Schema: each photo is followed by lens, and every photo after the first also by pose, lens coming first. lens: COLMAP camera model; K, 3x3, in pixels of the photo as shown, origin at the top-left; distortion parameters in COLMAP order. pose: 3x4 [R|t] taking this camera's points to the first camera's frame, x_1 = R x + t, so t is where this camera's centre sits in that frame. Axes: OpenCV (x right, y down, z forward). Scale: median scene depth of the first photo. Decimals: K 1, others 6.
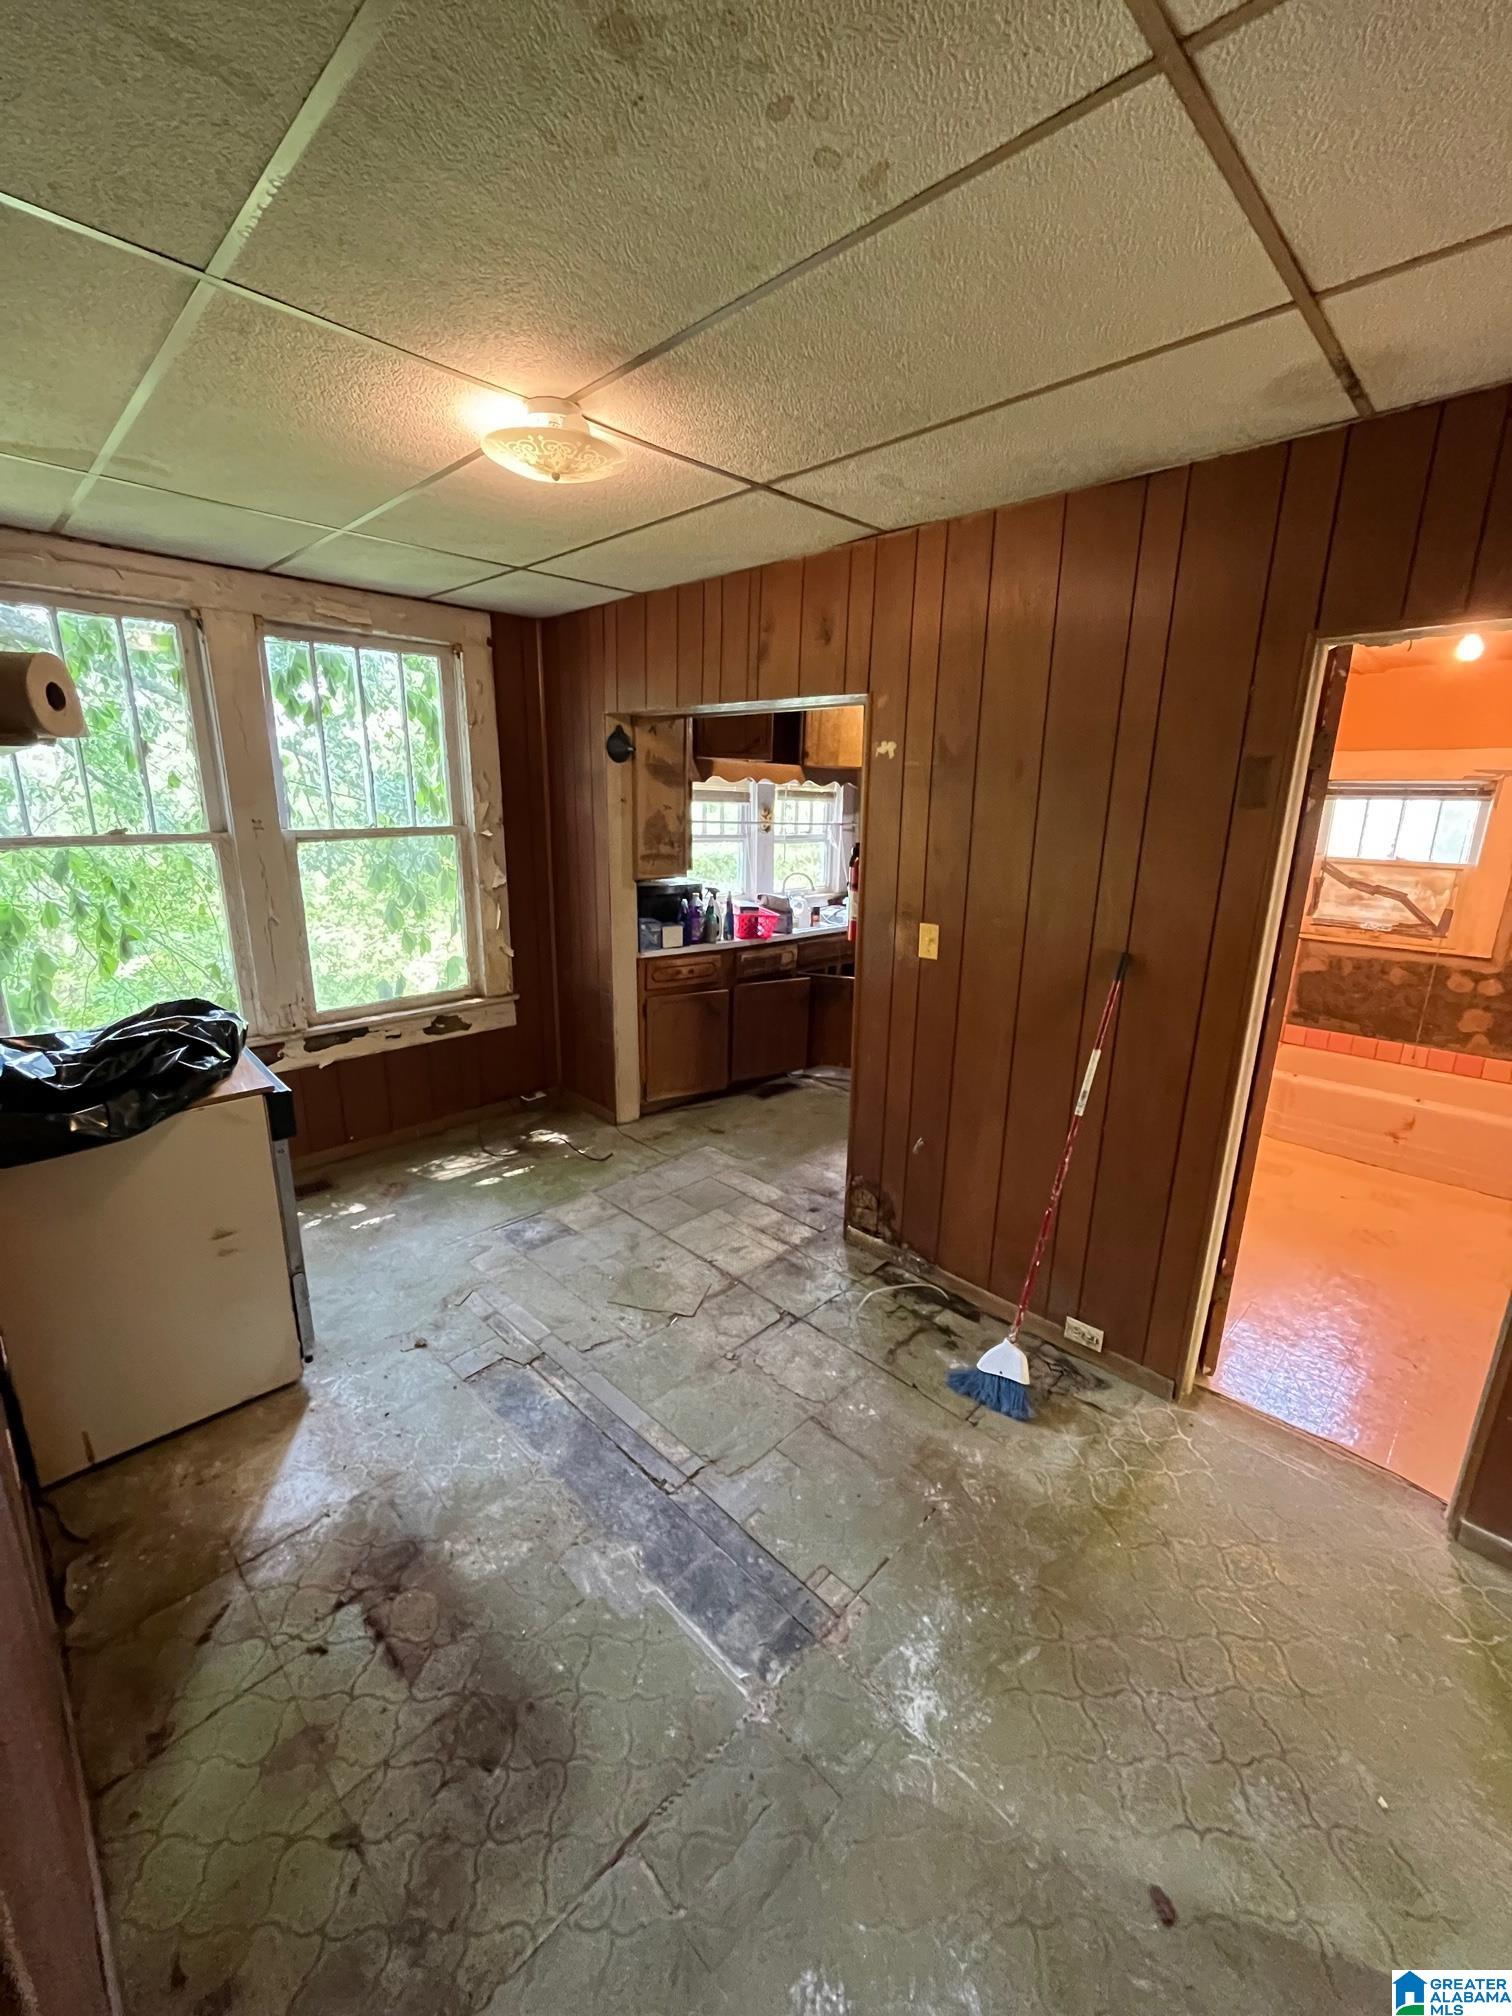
lens RADIAL K [[812.8, 0, 756.0], [0, 812.8, 1008.0], [0, 0, 1]] dist [-0.002264, -0.000073]
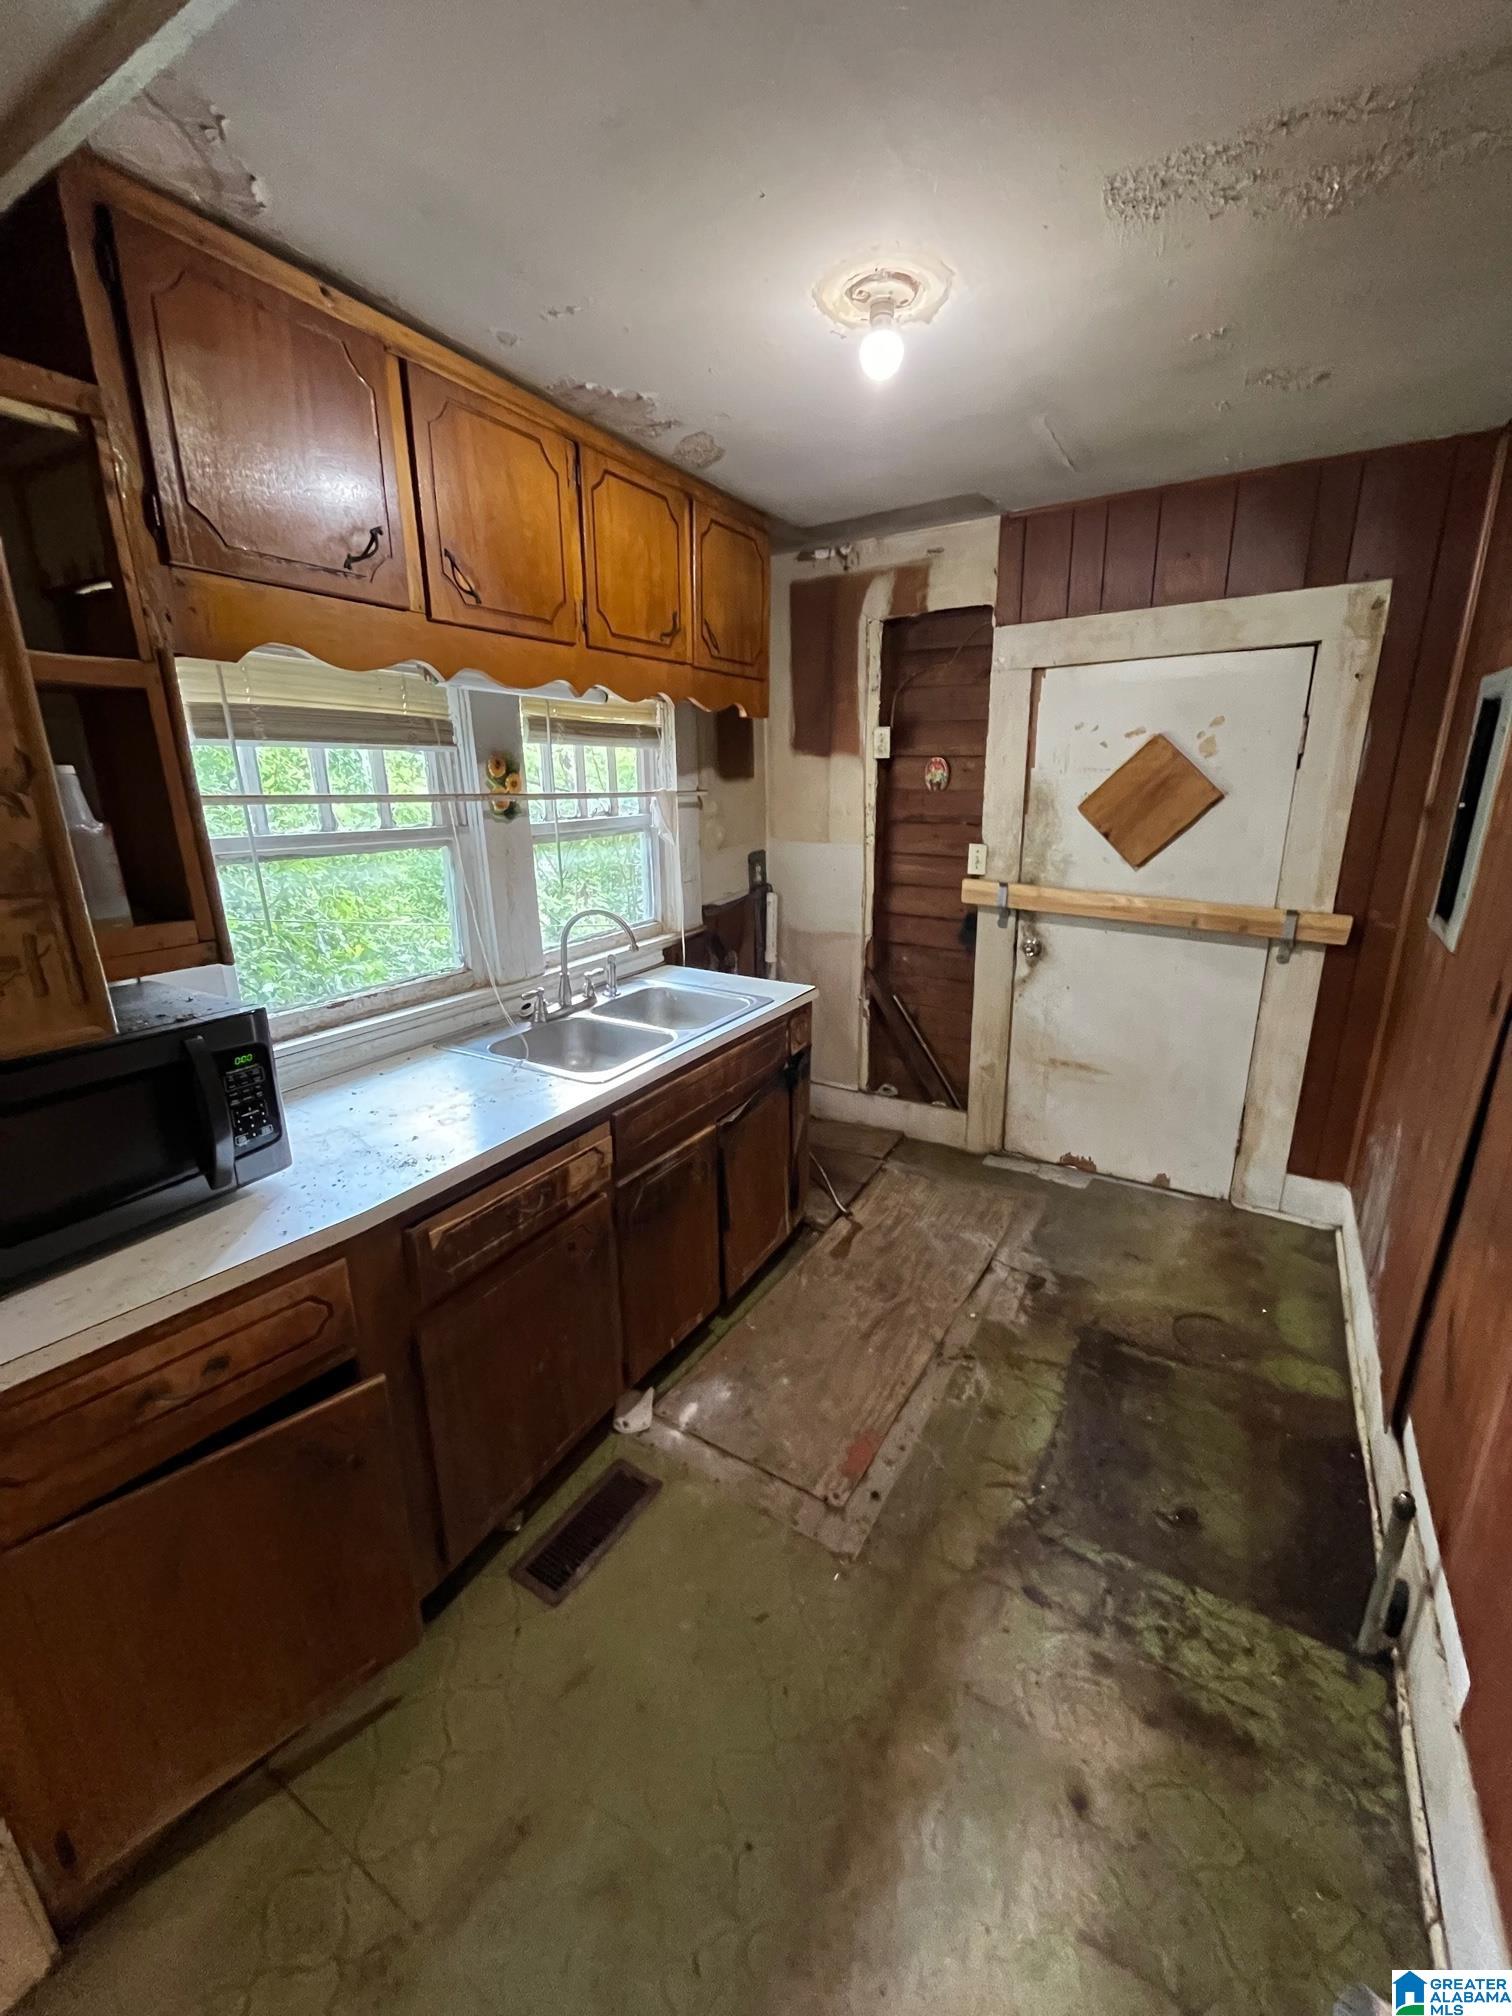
lens RADIAL K [[812.8, 0, 756.0], [0, 812.8, 1008.0], [0, 0, 1]] dist [-0.002264, -0.000073]
pose [[0.971643, -0.098430, 0.214990, 0.037630], [0.092308, 0.994991, 0.038361, -0.125687], [-0.217689, -0.017428, 0.975863, 0.571562]]
